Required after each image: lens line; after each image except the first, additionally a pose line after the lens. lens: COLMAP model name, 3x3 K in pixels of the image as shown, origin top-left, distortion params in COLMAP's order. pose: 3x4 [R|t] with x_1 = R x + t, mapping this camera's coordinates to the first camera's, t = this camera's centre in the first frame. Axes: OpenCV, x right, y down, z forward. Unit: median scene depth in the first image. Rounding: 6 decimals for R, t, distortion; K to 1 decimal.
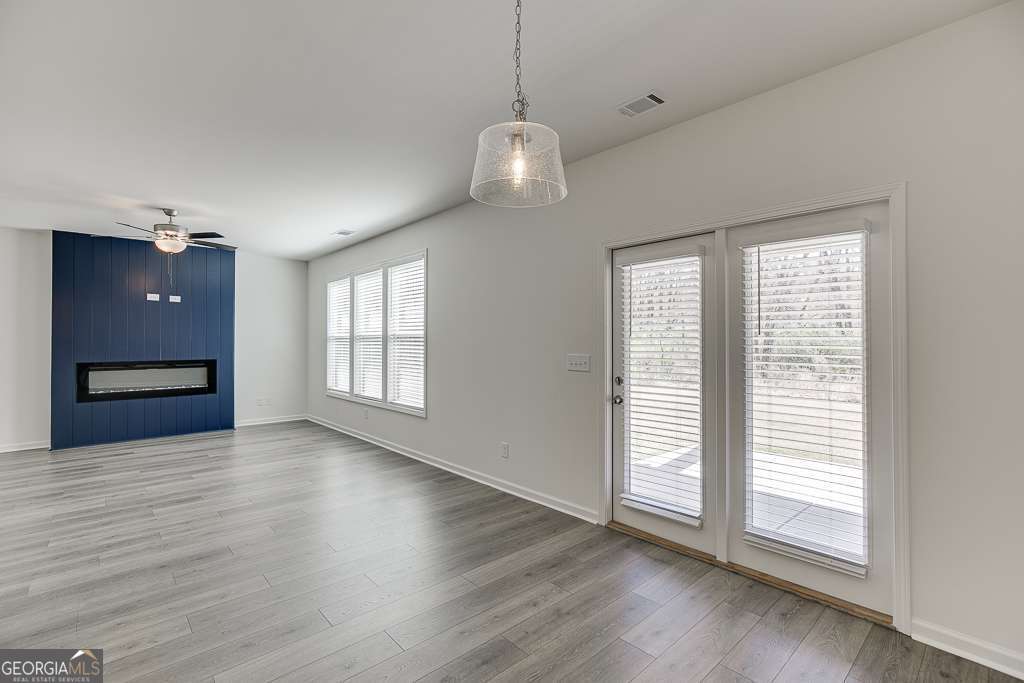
lens RADIAL K [[465.1, 0, 518.2], [0, 465.1, 338.7], [0, 0, 1]] dist [-0.011490, 0.000695]
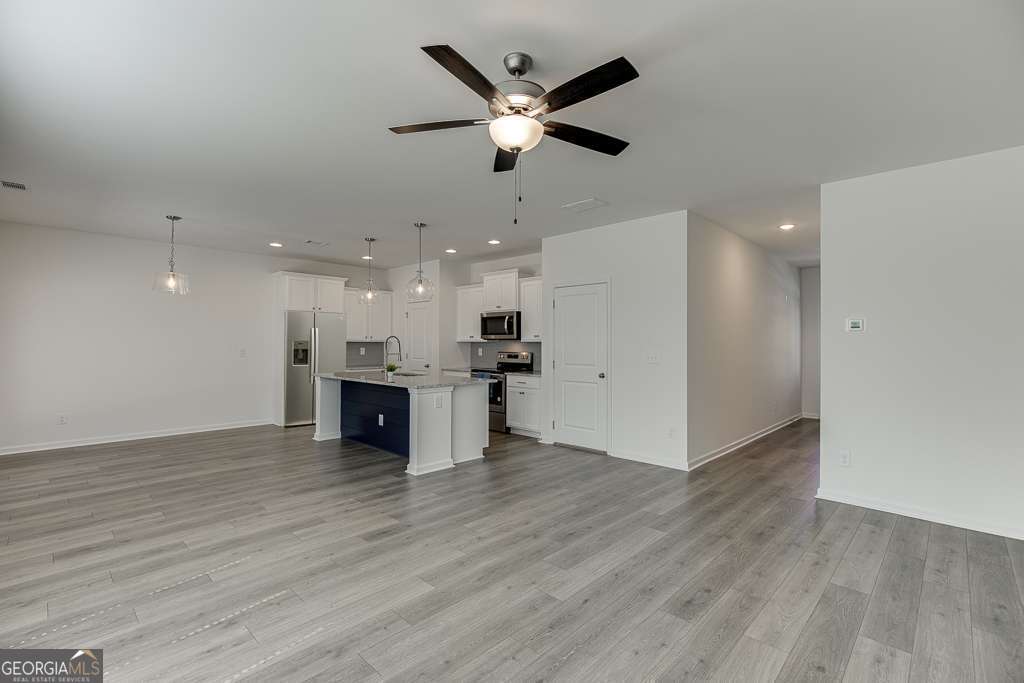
lens RADIAL K [[465.1, 0, 518.2], [0, 465.1, 338.7], [0, 0, 1]] dist [-0.011490, 0.000695]
pose [[-0.997461, -0.002649, -0.071171, -0.536556], [-0.001893, 0.999941, -0.010684, 0.005403], [0.071195, -0.010522, -0.997407, 1.090647]]
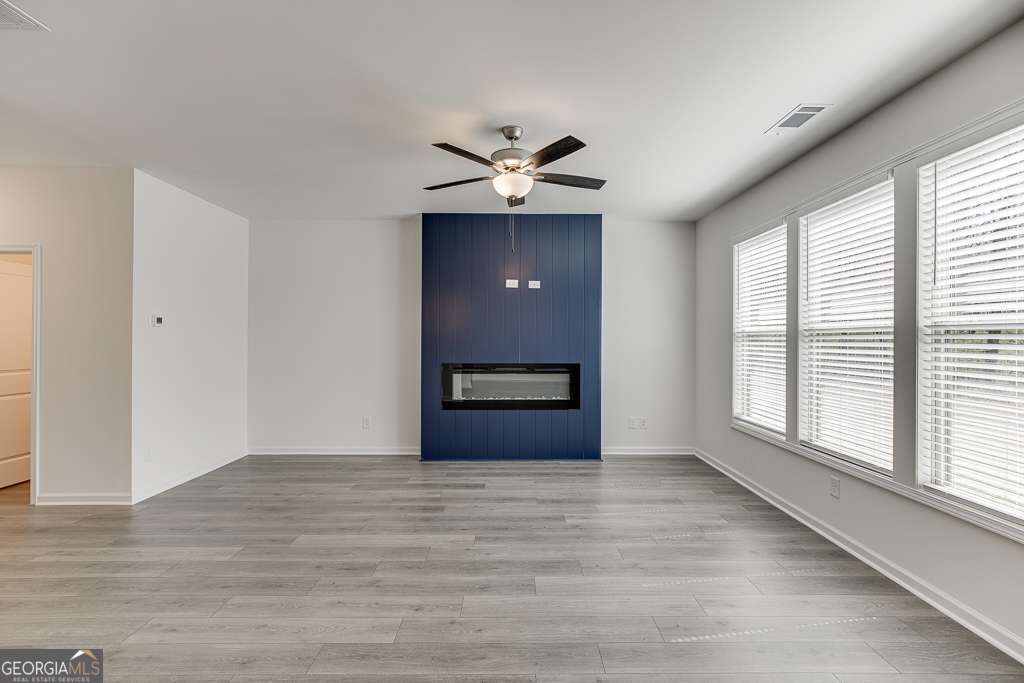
lens RADIAL K [[465.1, 0, 518.2], [0, 465.1, 338.7], [0, 0, 1]] dist [-0.011490, 0.000695]
pose [[0.749105, 0.003088, -0.662444, -0.244280], [0.000134, 0.999988, 0.004812, 0.001394], [0.662451, -0.003693, 0.749096, 0.395454]]
